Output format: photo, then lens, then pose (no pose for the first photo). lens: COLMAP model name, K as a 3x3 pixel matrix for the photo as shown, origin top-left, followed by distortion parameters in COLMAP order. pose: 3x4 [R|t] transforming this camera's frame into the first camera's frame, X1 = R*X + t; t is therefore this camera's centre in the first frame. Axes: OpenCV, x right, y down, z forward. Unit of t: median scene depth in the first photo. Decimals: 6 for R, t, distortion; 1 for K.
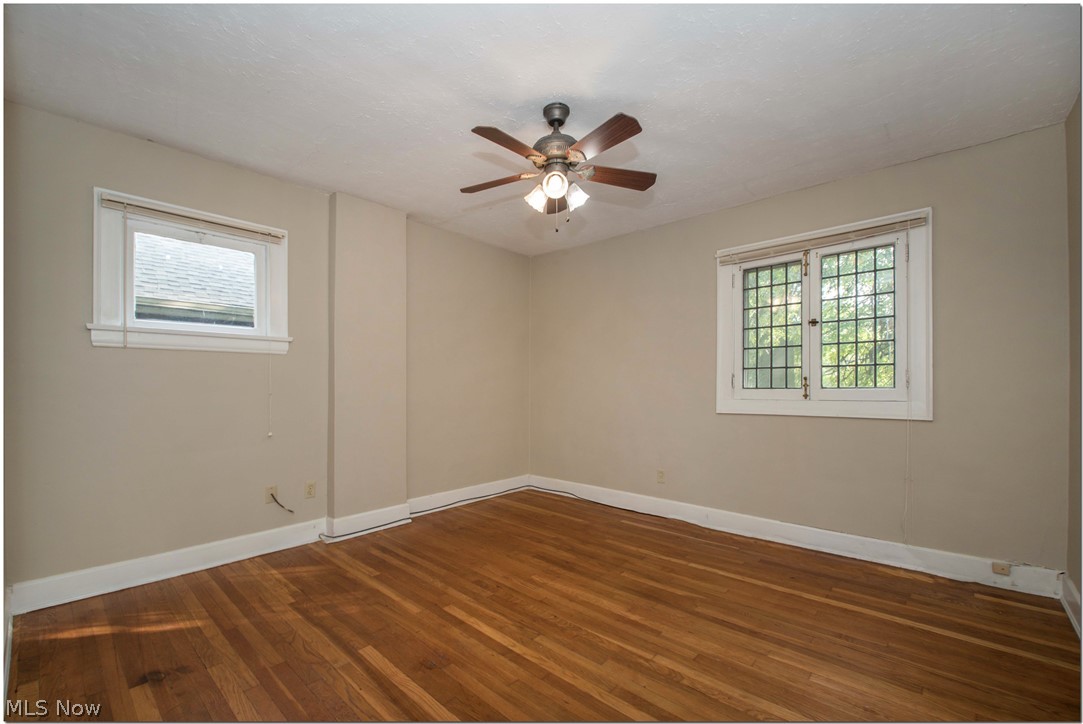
lens RADIAL K [[459.6, 0, 543.1], [0, 459.6, 380.7], [0, 0, 1]] dist [0.018173, -0.016656]
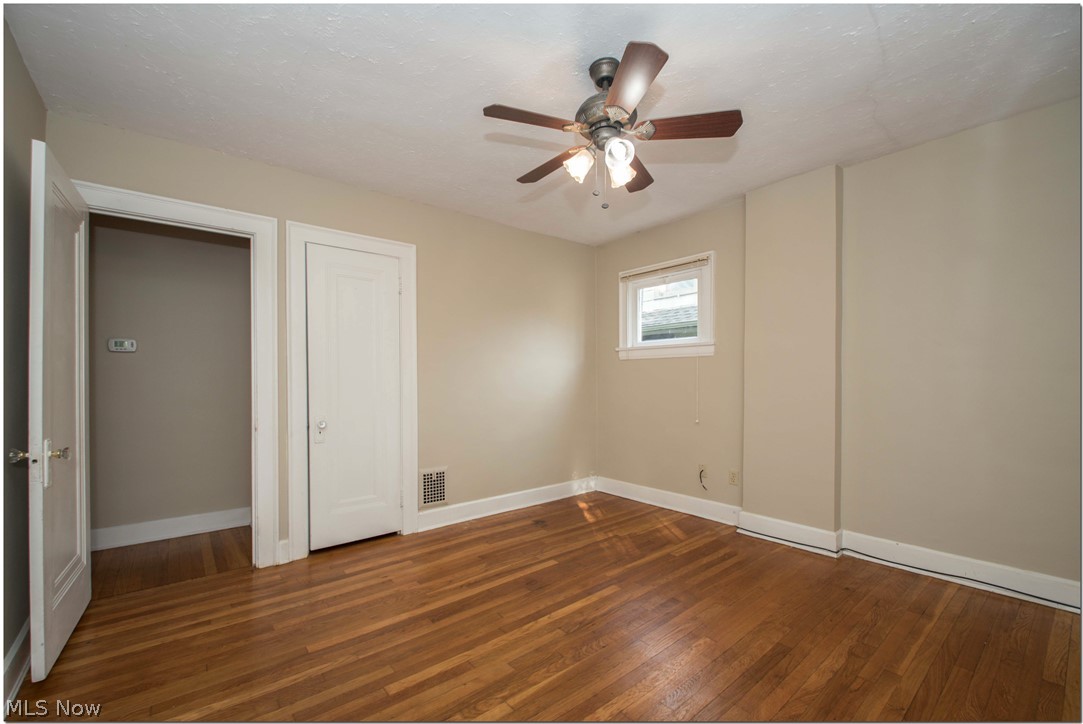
lens RADIAL K [[459.6, 0, 543.1], [0, 459.6, 380.7], [0, 0, 1]] dist [0.018173, -0.016656]
pose [[-0.160226, 0.005694, -0.987064, 0.807153], [0.008916, 0.999951, 0.004321, -0.002719], [0.987040, -0.008108, -0.160269, 0.910040]]
